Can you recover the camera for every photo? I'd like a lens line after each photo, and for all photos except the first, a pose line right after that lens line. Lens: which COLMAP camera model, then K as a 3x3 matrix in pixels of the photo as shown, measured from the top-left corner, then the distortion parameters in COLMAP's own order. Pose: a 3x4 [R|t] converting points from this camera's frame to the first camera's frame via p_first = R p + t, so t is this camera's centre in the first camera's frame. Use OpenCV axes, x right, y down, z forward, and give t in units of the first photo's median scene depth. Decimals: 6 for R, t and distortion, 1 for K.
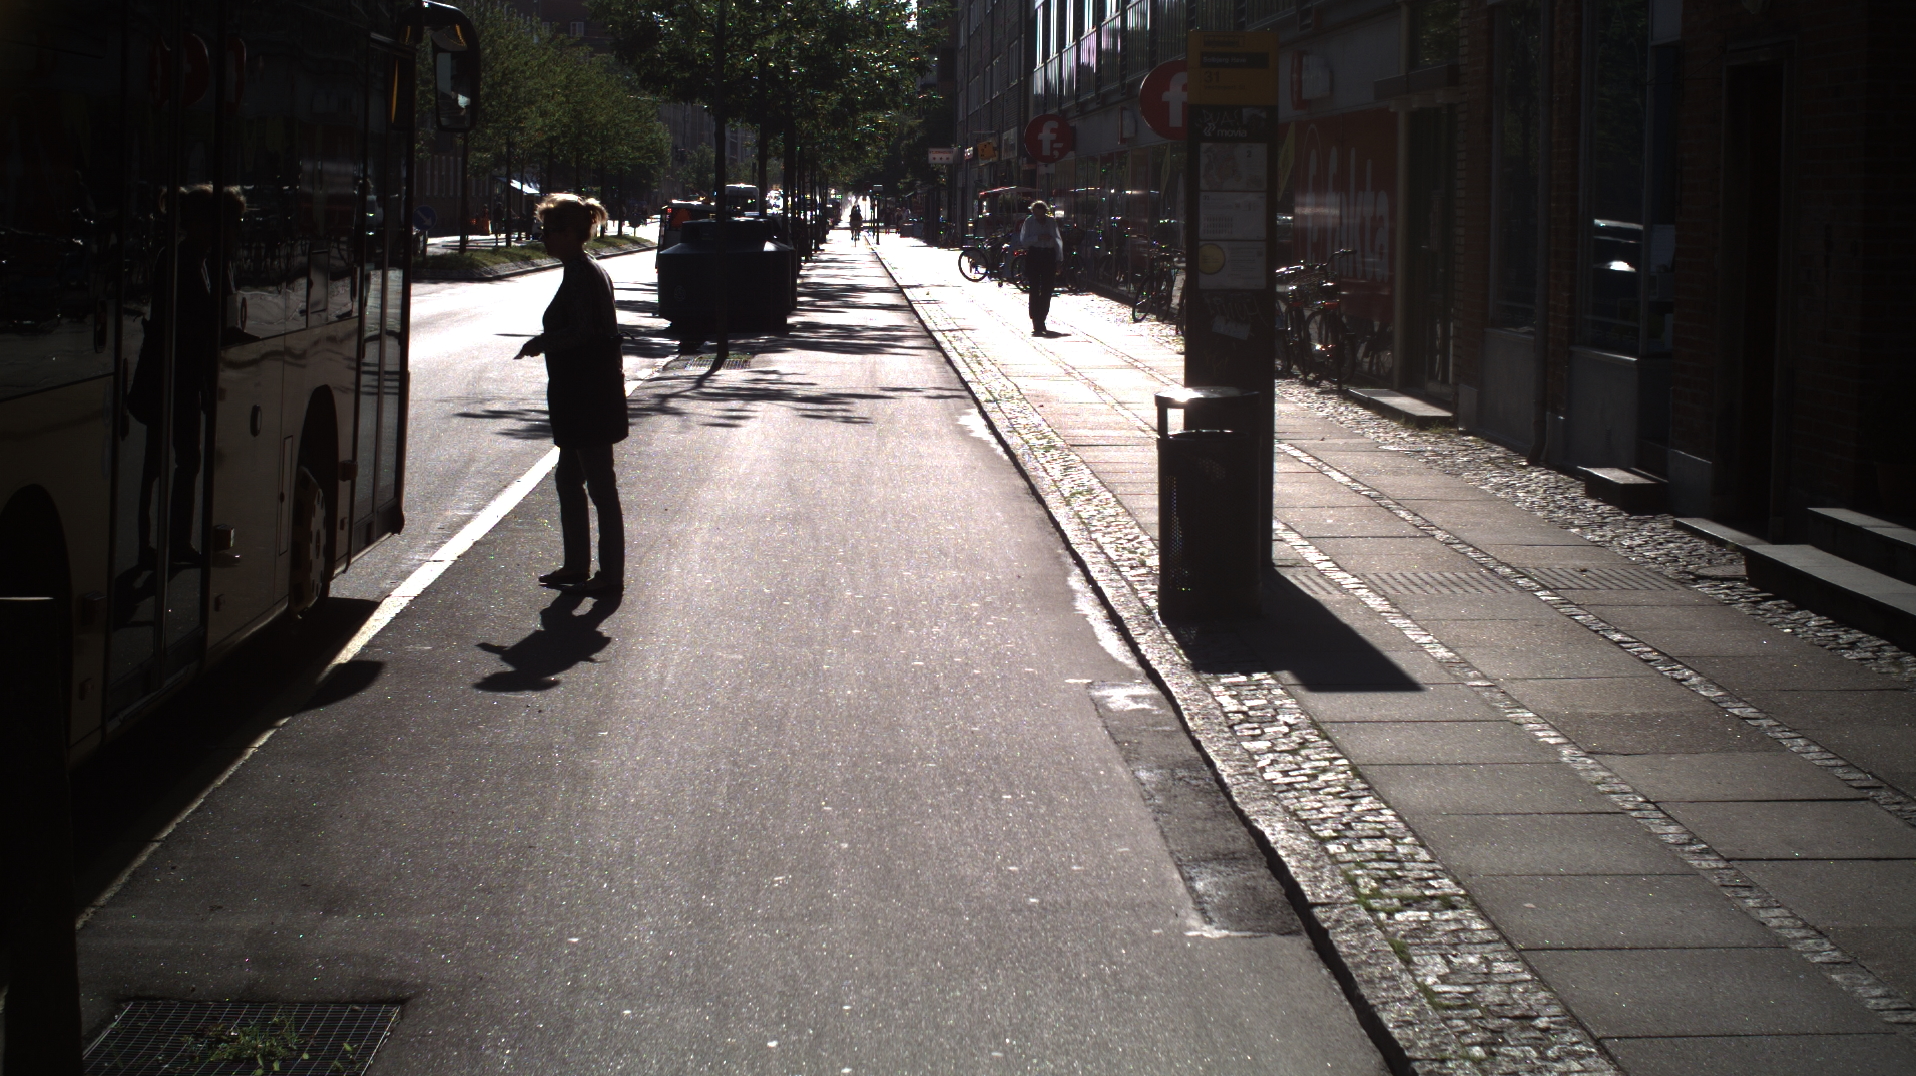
lens RADIAL K [[3328.8, 0, 958.0], [0, 3328.8, 538.0], [0, 0, 1]] dist [-0.295827, 0.467707]
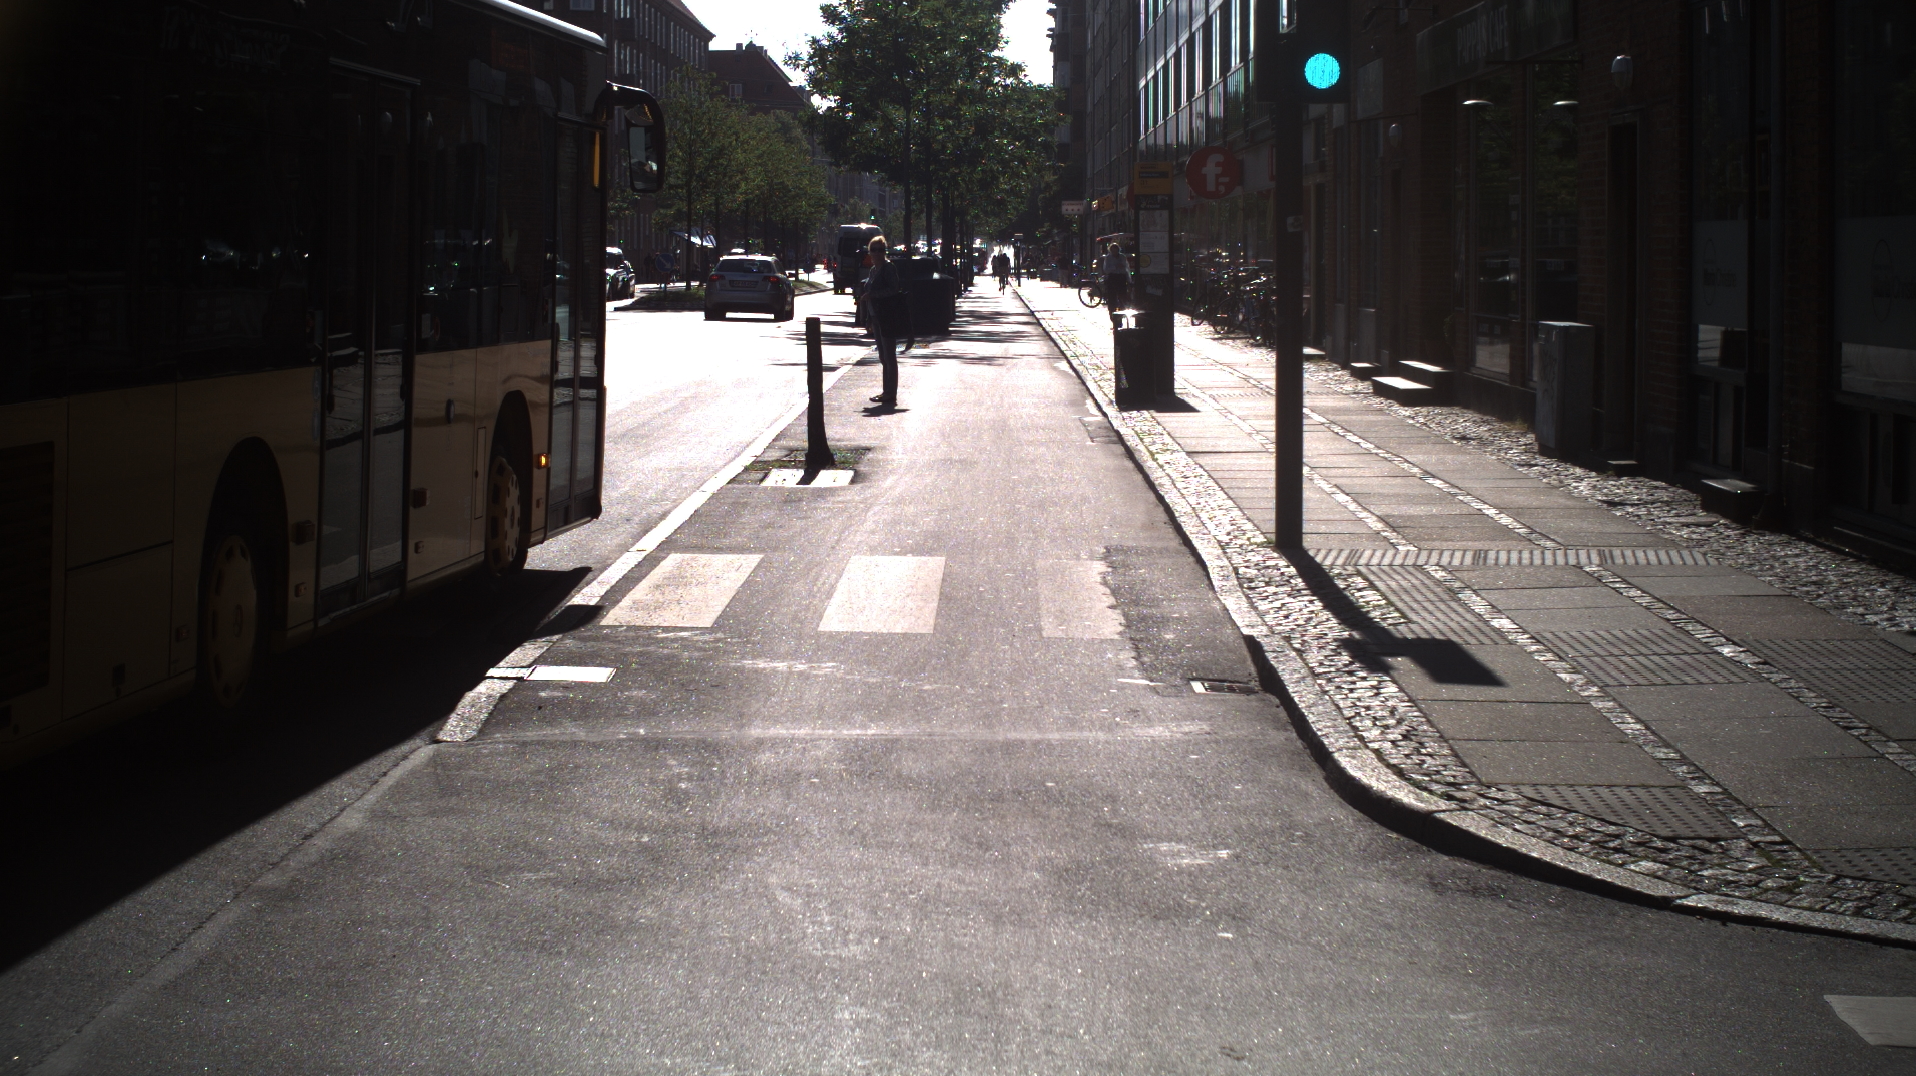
lens RADIAL K [[3328.8, 0, 958.0], [0, 3328.8, 538.0], [0, 0, 1]] dist [-0.295827, 0.467707]
pose [[0.998919, -0.012520, -0.044762, 0.026305], [0.011850, 0.999814, -0.015188, 0.079385], [0.044944, 0.014641, 0.998882, -0.731174]]
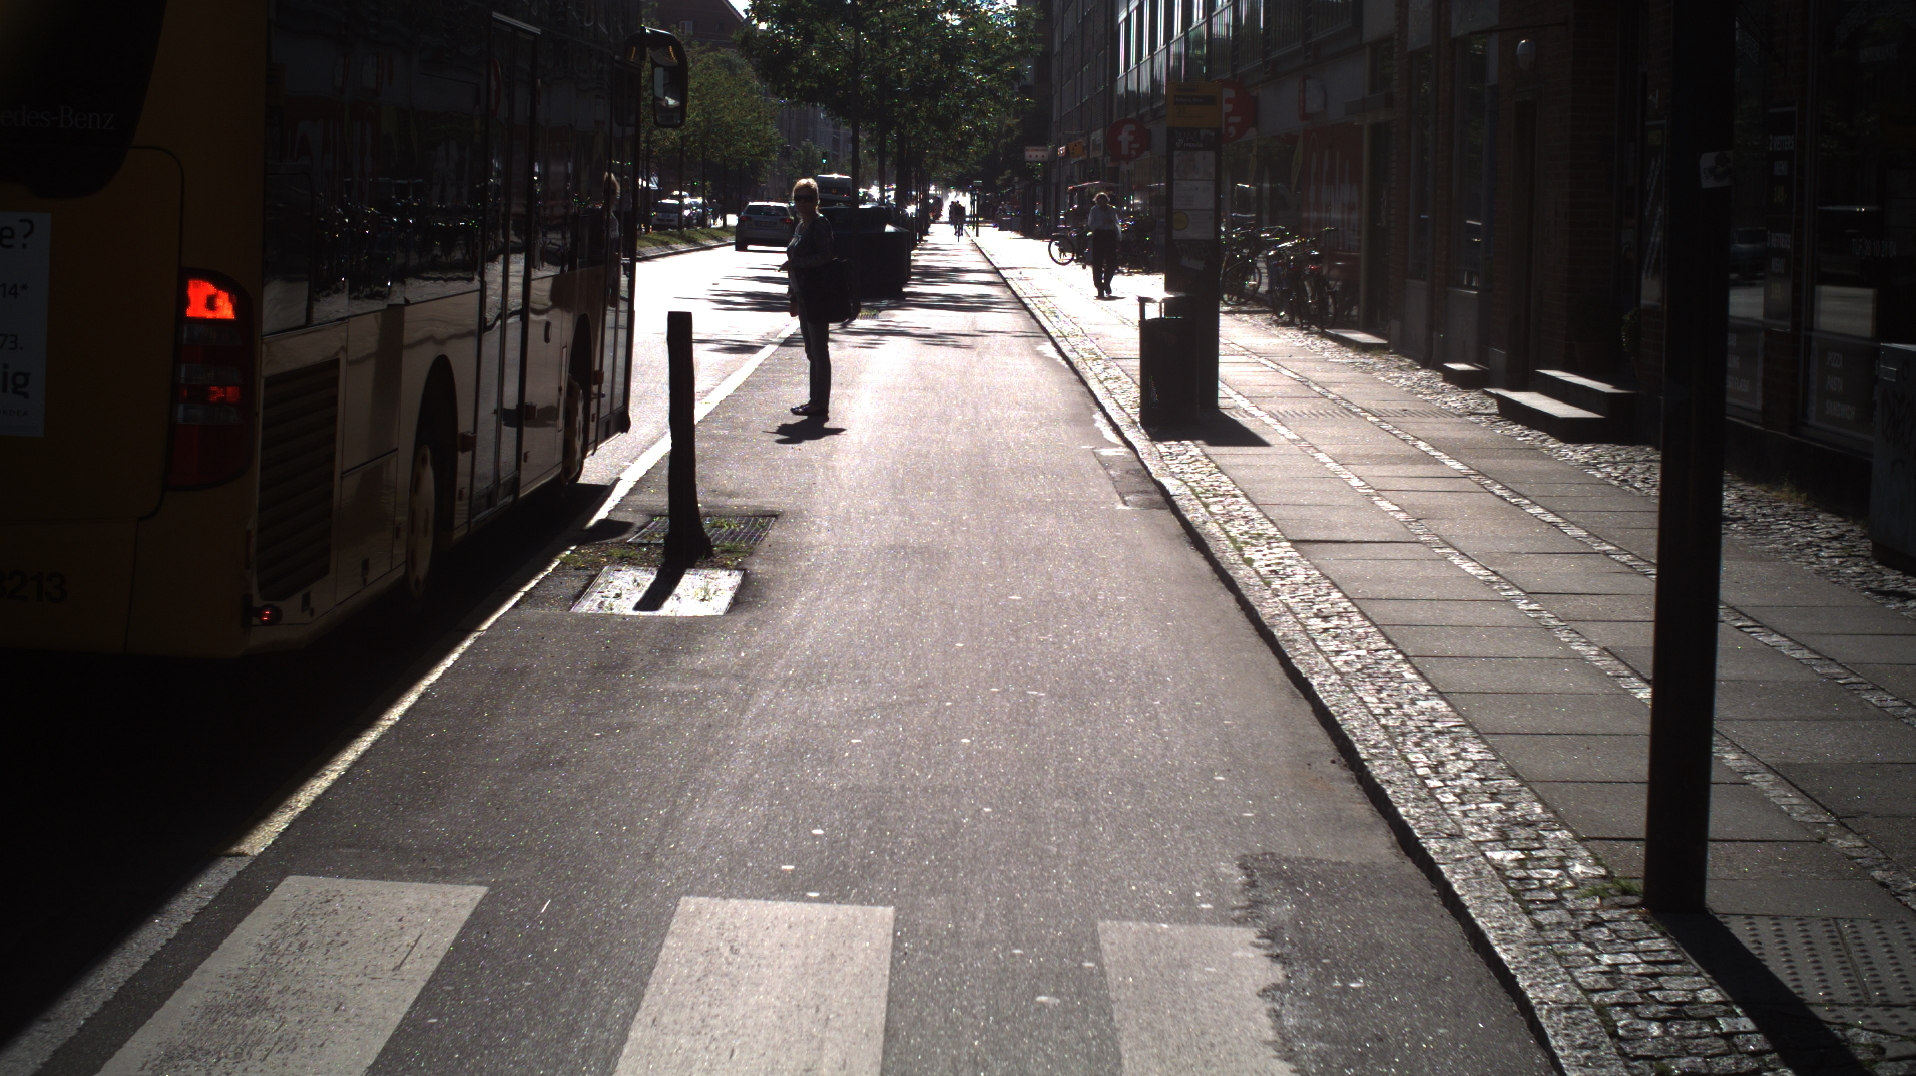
lens RADIAL K [[3328.8, 0, 958.0], [0, 3328.8, 538.0], [0, 0, 1]] dist [-0.295827, 0.467707]
pose [[0.999551, 0.006204, -0.029308, 0.008355], [-0.006176, 0.999980, 0.001053, 0.040611], [0.029314, -0.000871, 0.999570, -0.365227]]
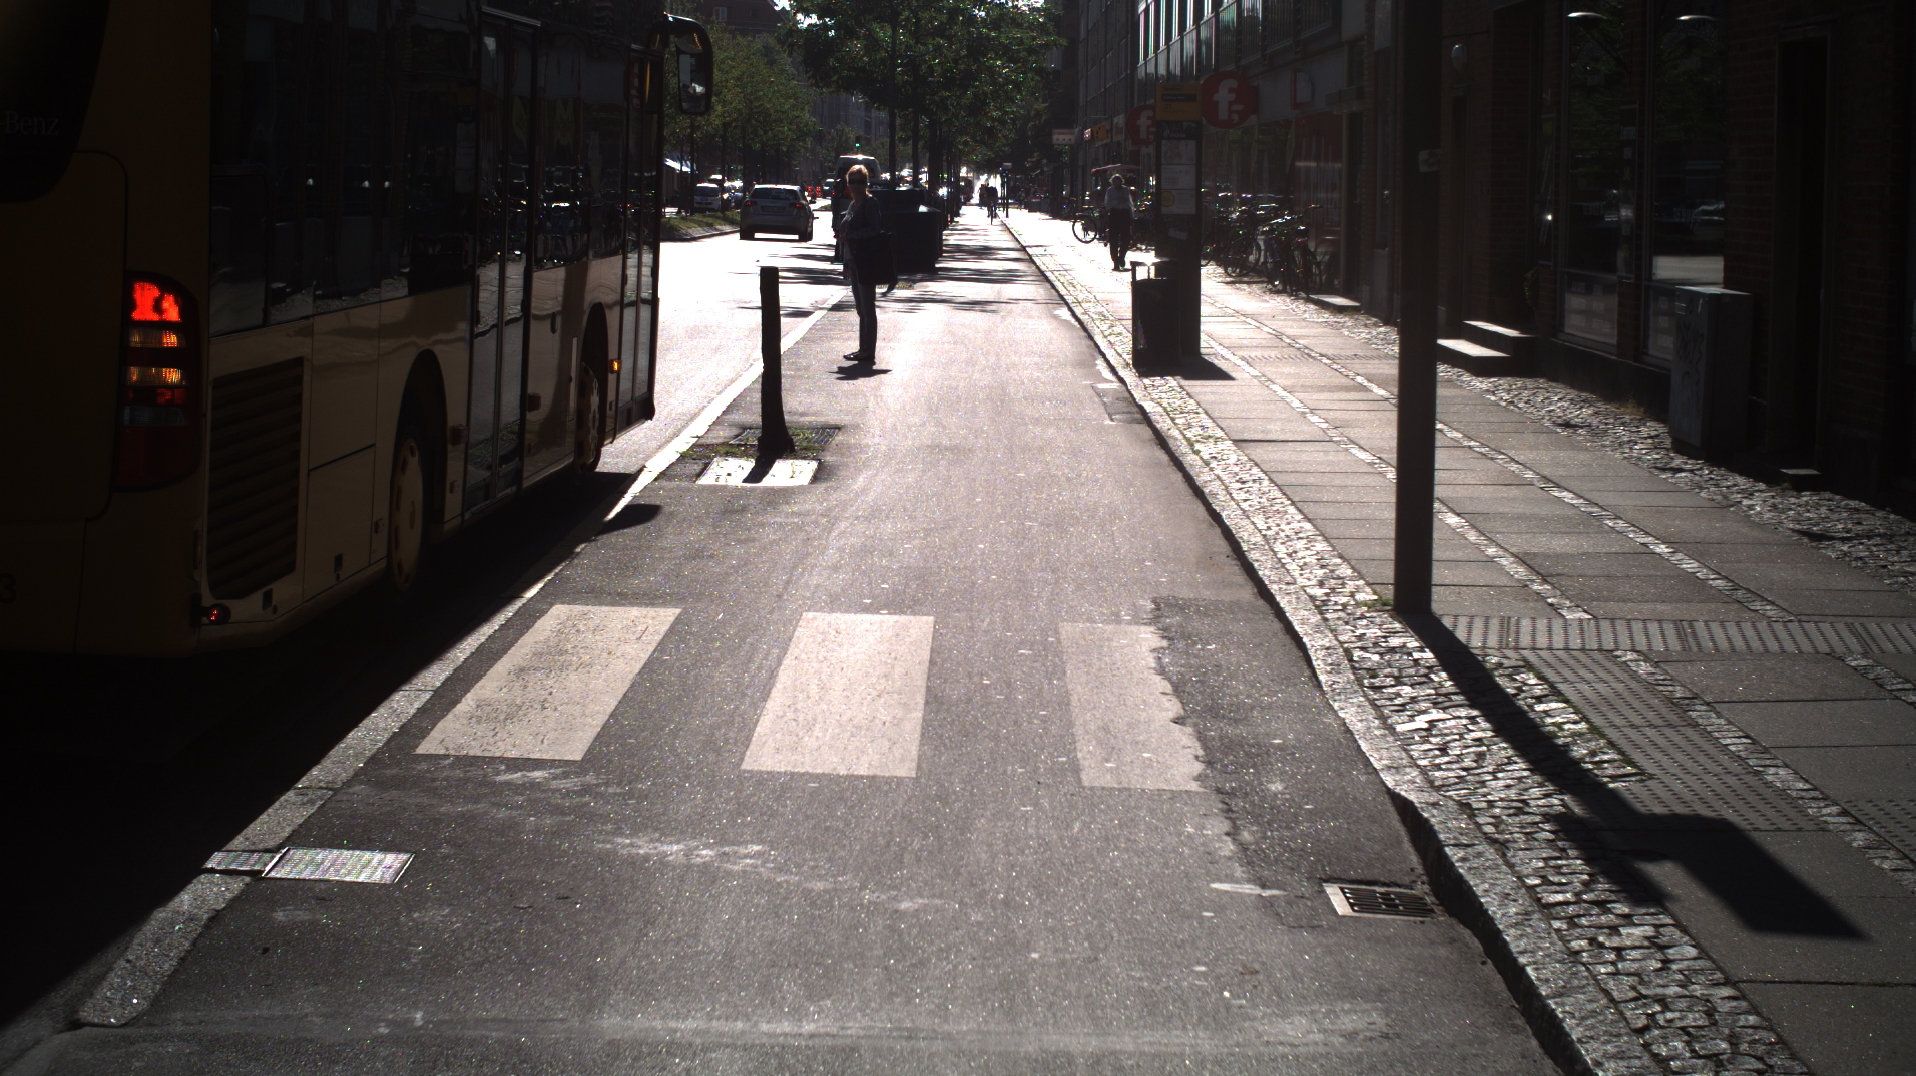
lens RADIAL K [[3328.8, 0, 958.0], [0, 3328.8, 538.0], [0, 0, 1]] dist [-0.295827, 0.467707]
pose [[0.999226, 0.001337, -0.039305, 0.016402], [-0.001087, 0.999979, 0.006388, 0.058982], [0.039312, -0.006340, 0.999207, -0.547686]]
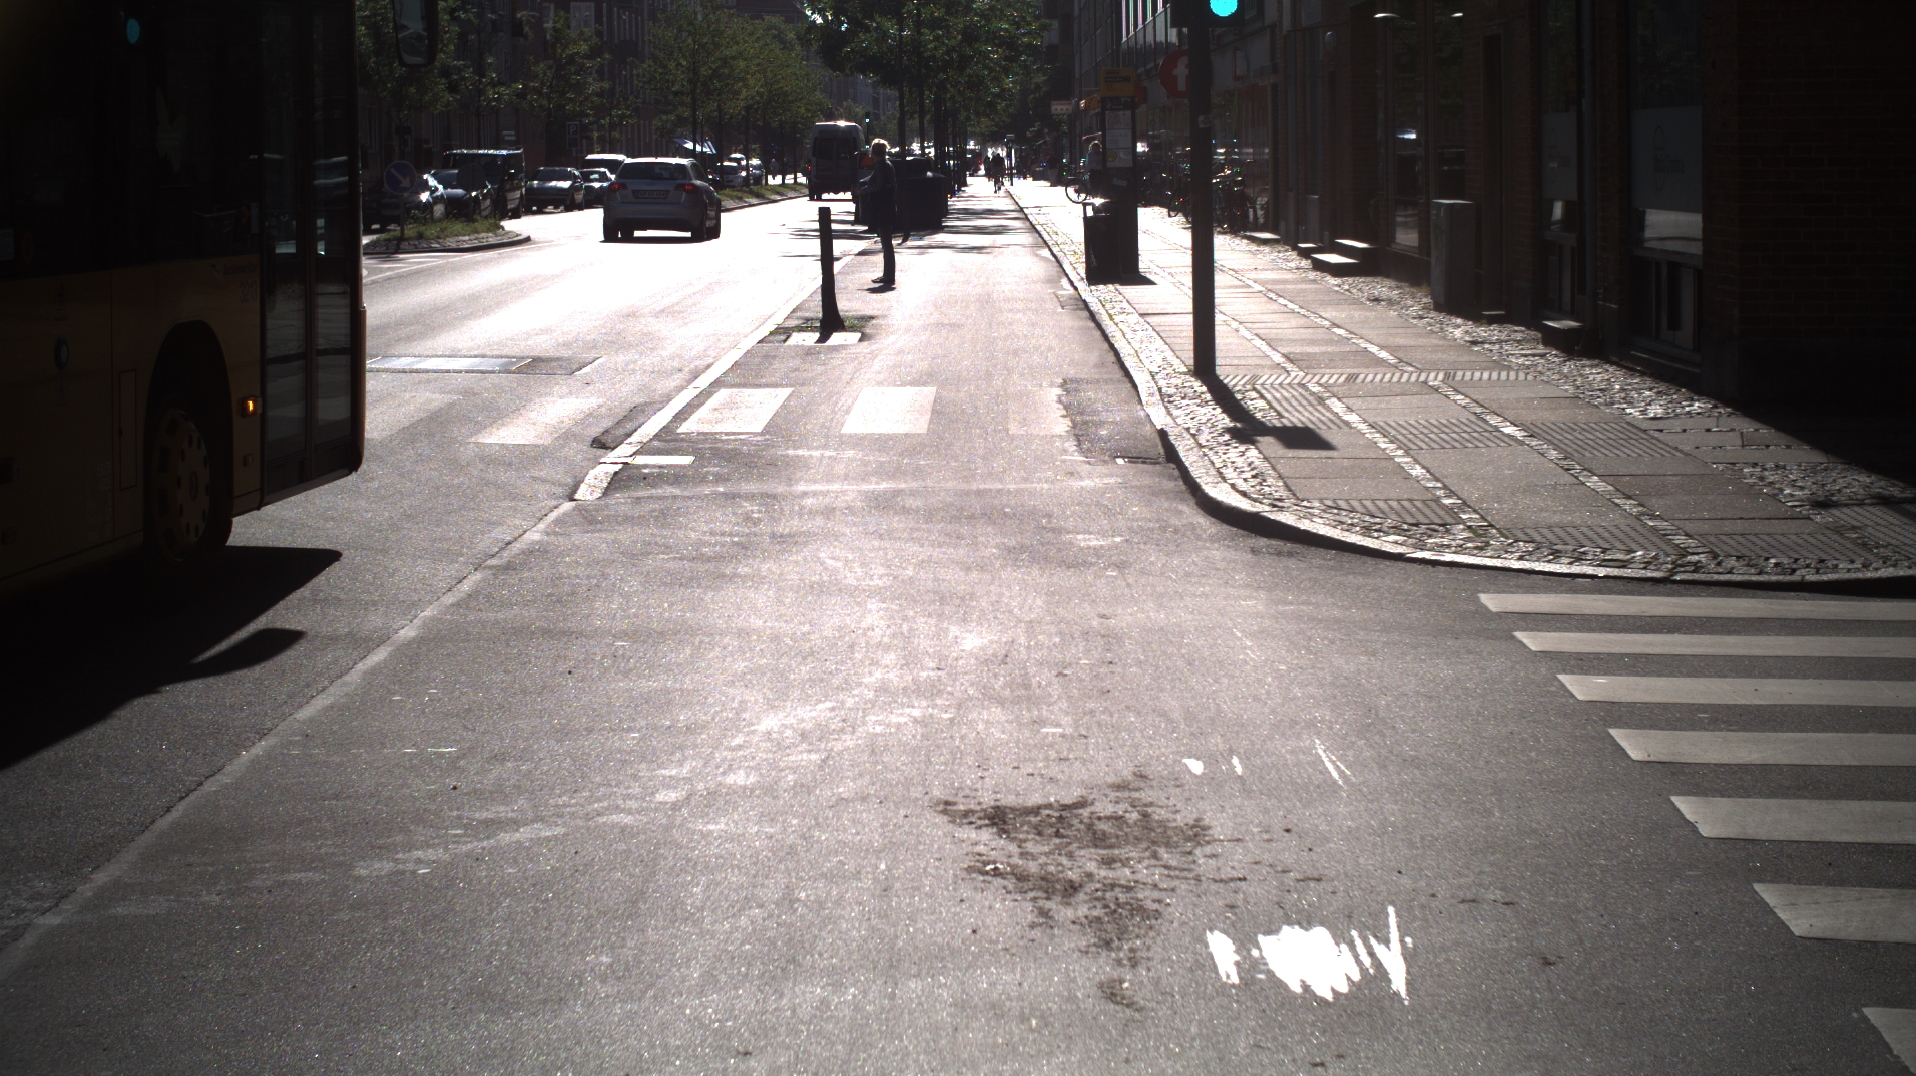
lens RADIAL K [[3328.8, 0, 958.0], [0, 3328.8, 538.0], [0, 0, 1]] dist [-0.295827, 0.467707]
pose [[0.998575, -0.027977, -0.045445, 0.036766], [0.028654, 0.999487, 0.014318, 0.099235], [0.045021, -0.015600, 0.998864, -0.912165]]
